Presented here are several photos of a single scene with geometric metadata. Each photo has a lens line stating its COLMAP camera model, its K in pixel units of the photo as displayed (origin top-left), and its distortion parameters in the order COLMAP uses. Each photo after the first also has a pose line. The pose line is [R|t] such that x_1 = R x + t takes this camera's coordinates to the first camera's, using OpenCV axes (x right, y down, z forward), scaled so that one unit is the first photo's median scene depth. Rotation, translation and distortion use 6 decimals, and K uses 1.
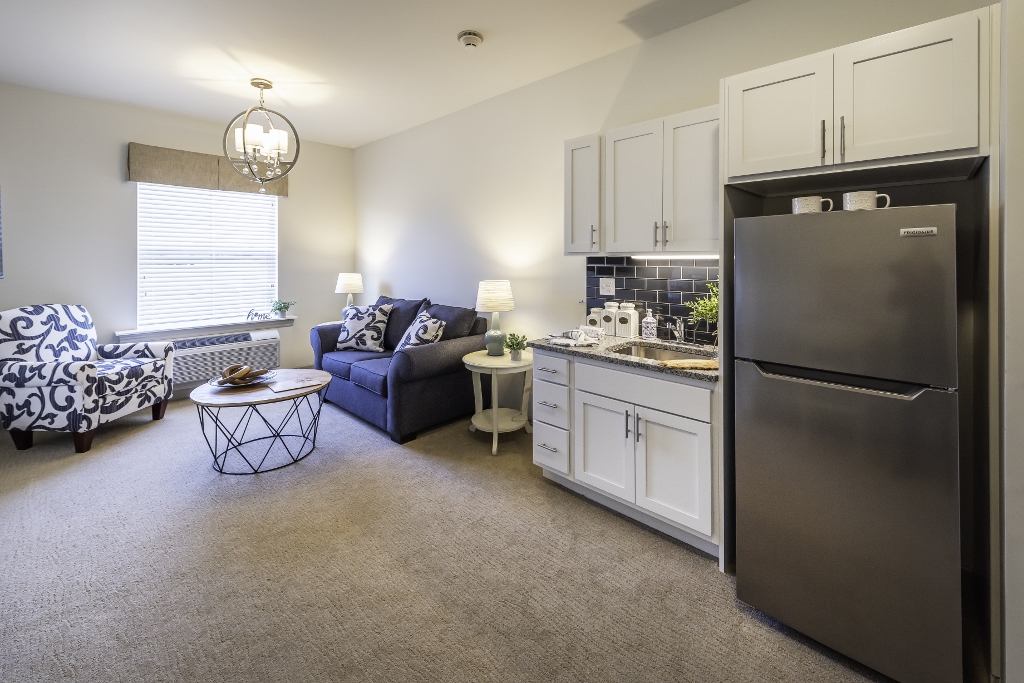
lens RADIAL K [[415.4, 0, 478.9], [0, 415.4, 310.5], [0, 0, 1]] dist [0.001122, 0.000122]
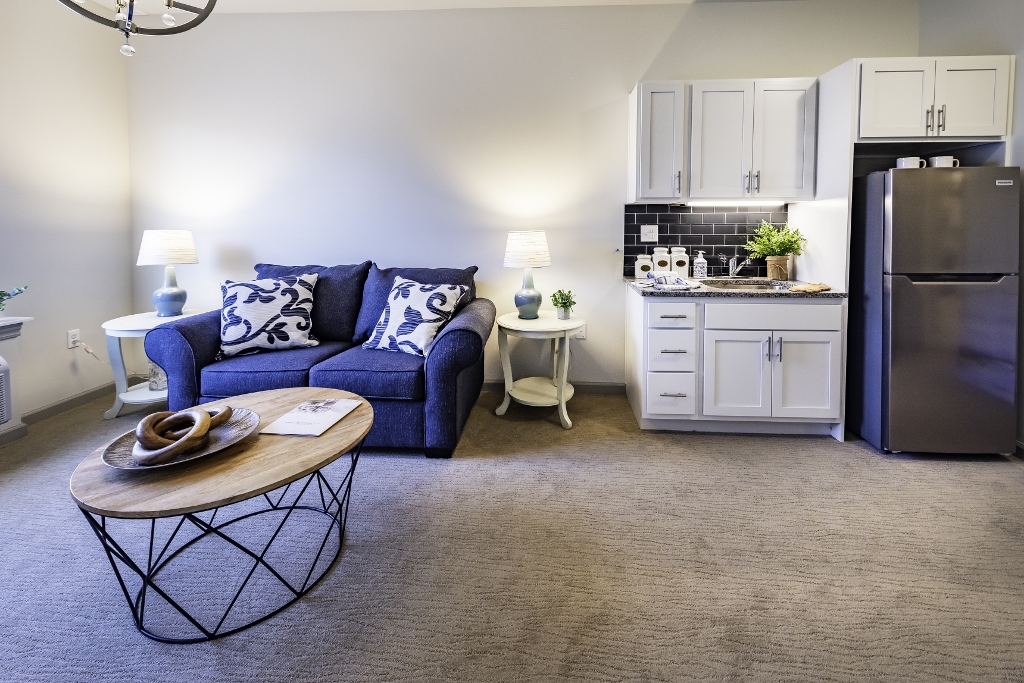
lens RADIAL K [[412.5, 0, 513.3], [0, 412.5, 286.1], [0, 0, 1]] dist [0.000088, -0.000114]
pose [[0.746994, -0.094700, 0.658052, -0.616720], [0.078371, 0.995445, 0.054290, -0.008297], [-0.660196, 0.011018, 0.751013, 0.429895]]
